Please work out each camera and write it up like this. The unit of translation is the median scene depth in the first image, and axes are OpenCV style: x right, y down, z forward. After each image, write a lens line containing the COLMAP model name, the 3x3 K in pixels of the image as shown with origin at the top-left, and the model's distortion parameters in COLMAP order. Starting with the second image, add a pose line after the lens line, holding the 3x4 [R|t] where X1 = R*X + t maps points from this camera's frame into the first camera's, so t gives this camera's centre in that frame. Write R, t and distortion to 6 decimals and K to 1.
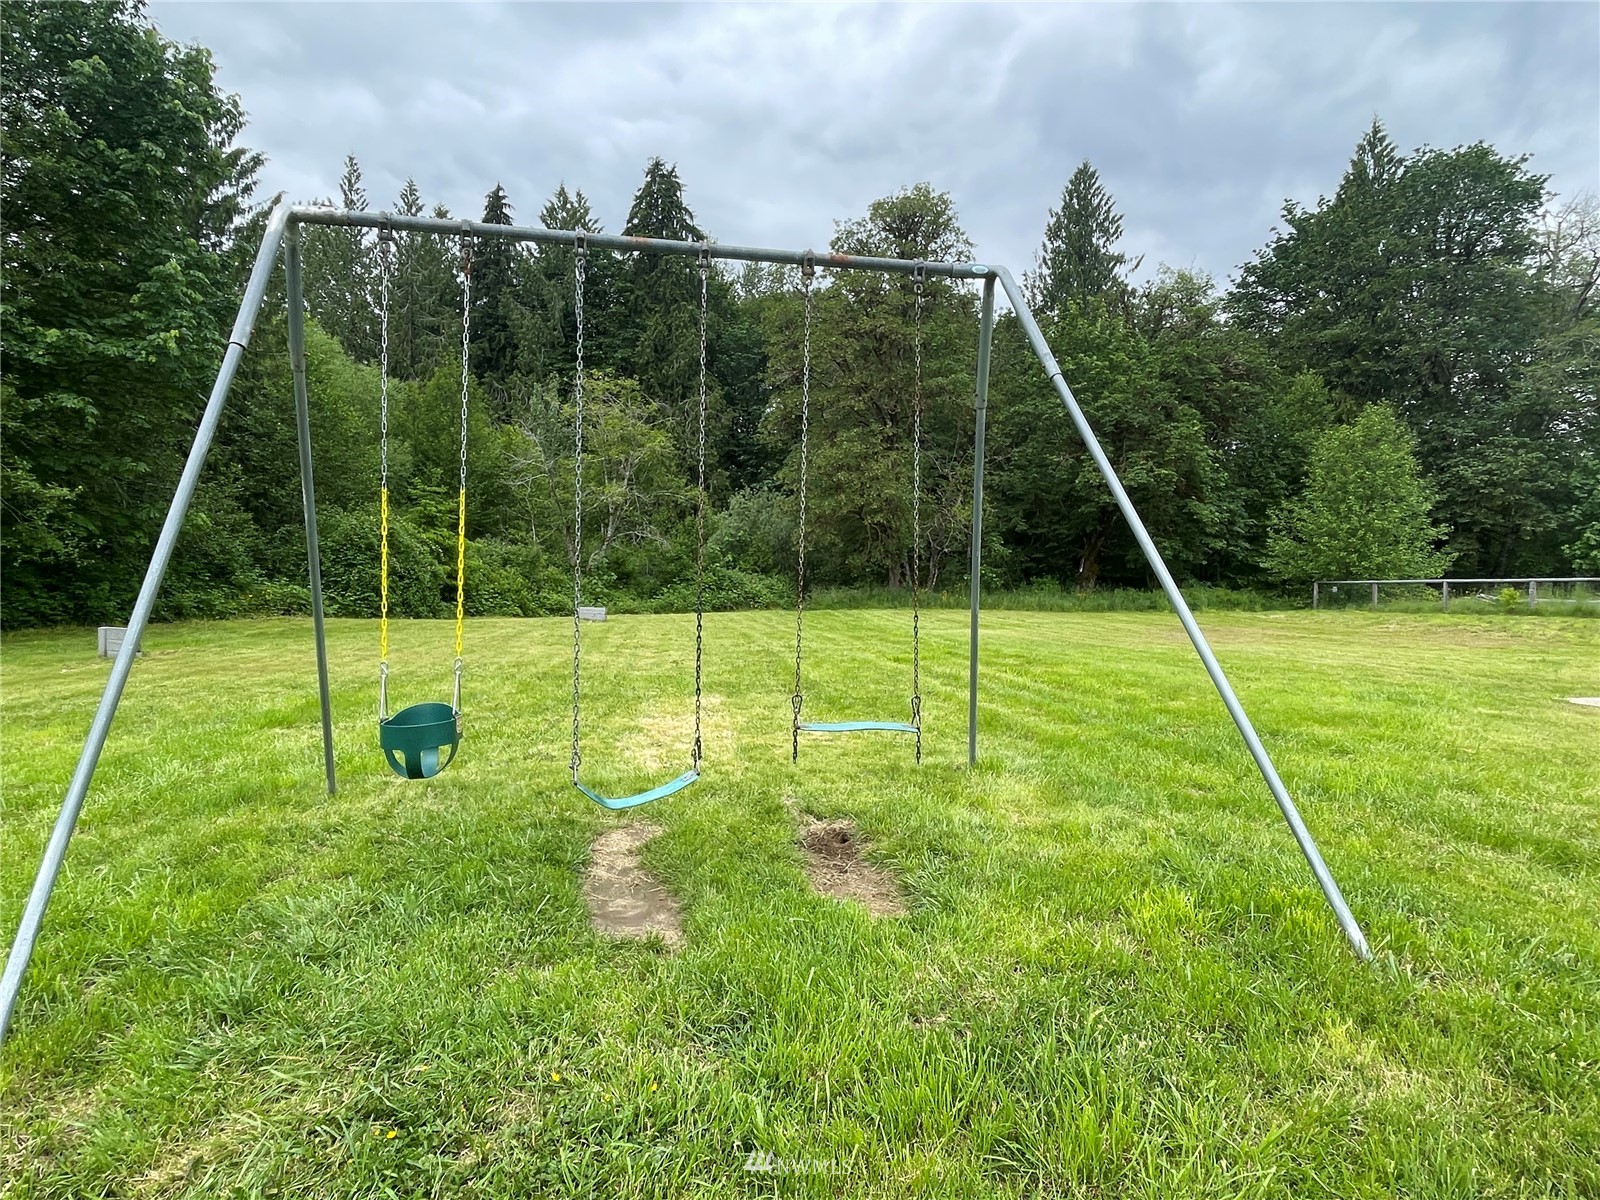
lens RADIAL K [[902.5, 0, 800.6], [0, 902.5, 600.7], [0, 0, 1]] dist [-0.001286, -0.000479]
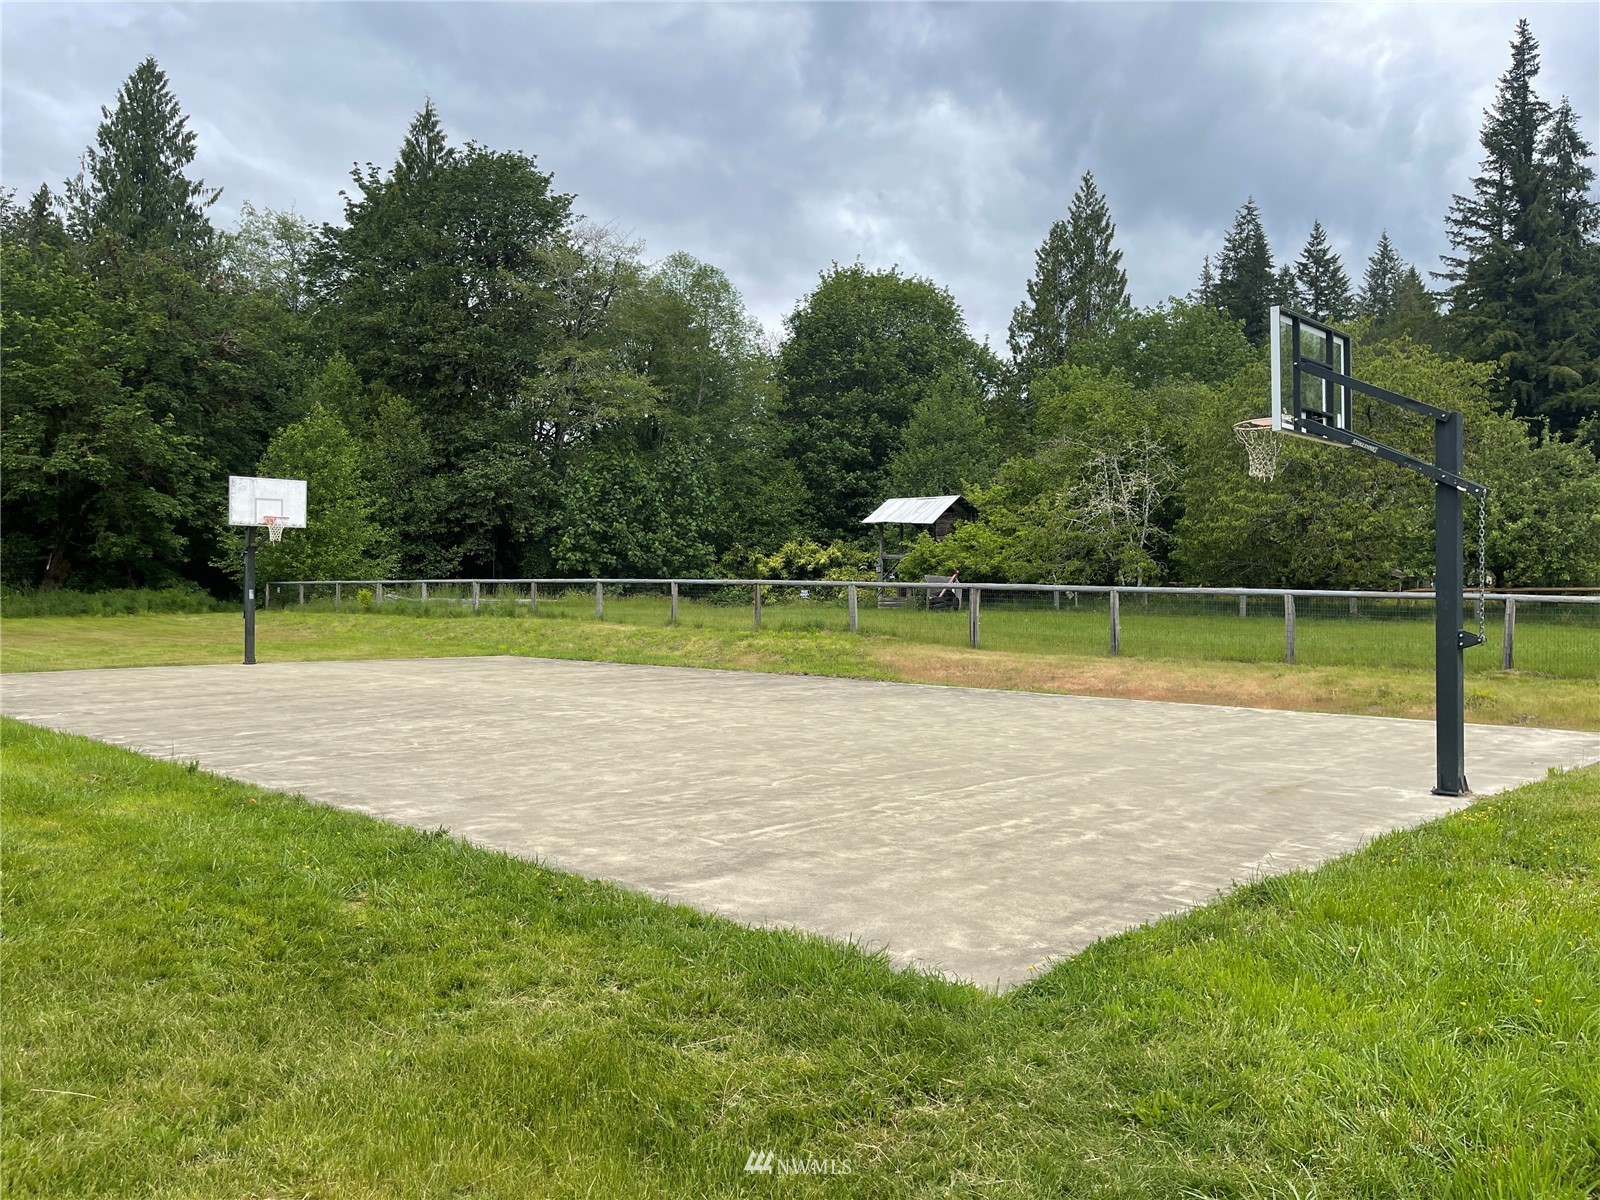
lens RADIAL K [[1217.7, 0, 800.2], [0, 1217.7, 594.6], [0, 0, 1]] dist [-0.001816, -0.004407]
pose [[0.805951, -0.006131, 0.591951, 0.197098], [0.010617, 0.999935, -0.004098, 0.002708], [-0.591888, 0.009588, 0.805963, -0.299133]]
